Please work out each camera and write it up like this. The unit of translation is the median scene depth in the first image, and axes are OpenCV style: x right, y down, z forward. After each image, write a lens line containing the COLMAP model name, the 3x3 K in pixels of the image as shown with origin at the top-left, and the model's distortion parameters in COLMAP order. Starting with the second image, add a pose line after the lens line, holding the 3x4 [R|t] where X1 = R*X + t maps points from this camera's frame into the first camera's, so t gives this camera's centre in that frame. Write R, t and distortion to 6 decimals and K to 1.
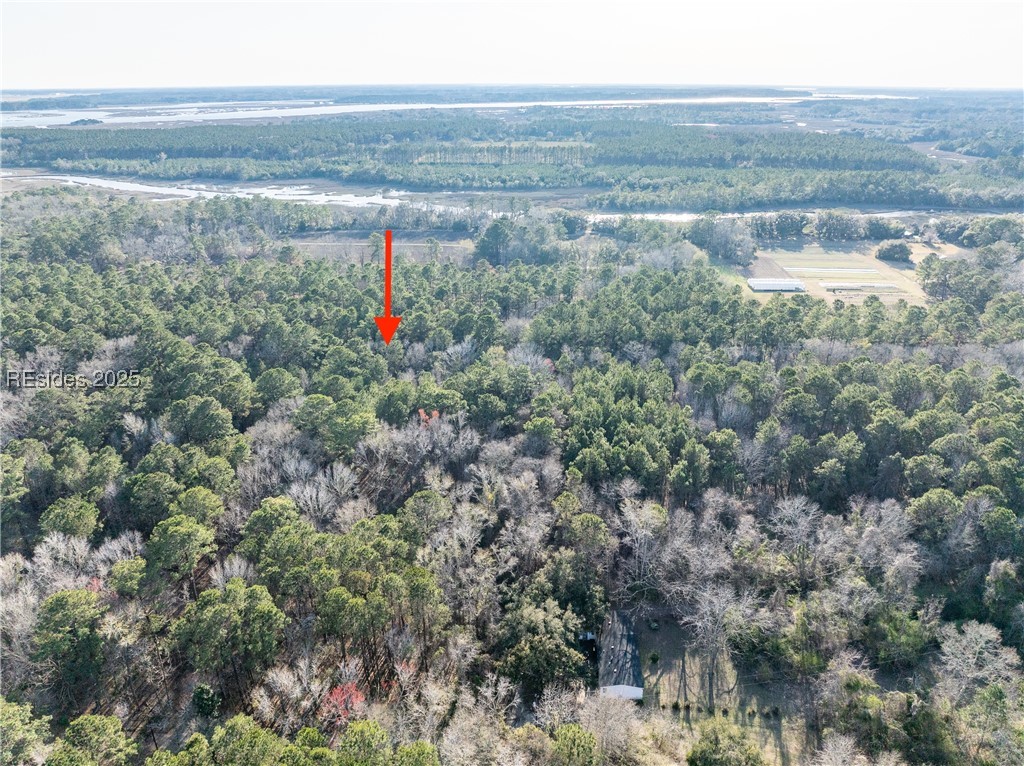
lens RADIAL K [[720.9, 0, 511.9], [0, 720.9, 387.4], [0, 0, 1]] dist [-0.046783, 0.013492]
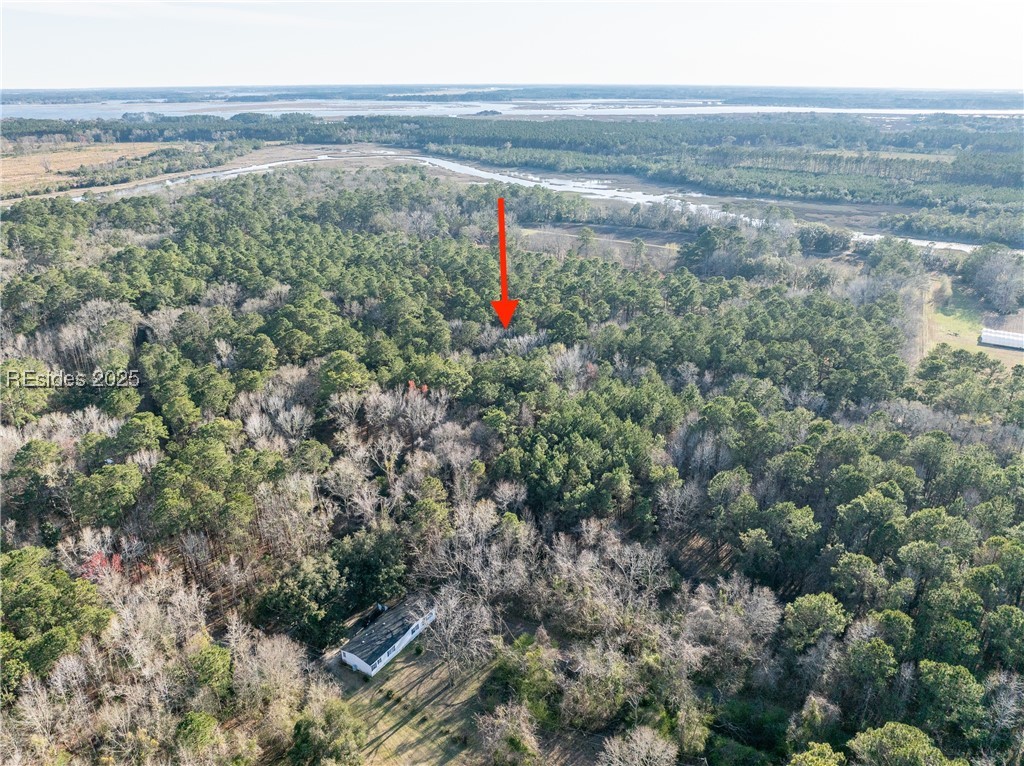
lens RADIAL K [[720.9, 0, 513.0], [0, 720.9, 378.7], [0, 0, 1]] dist [-0.046783, 0.013492]
pose [[0.867665, 0.191018, -0.458988, 0.119508], [-0.195958, 0.979900, 0.037371, -0.010281], [0.456901, 0.057517, 0.887656, 0.023980]]
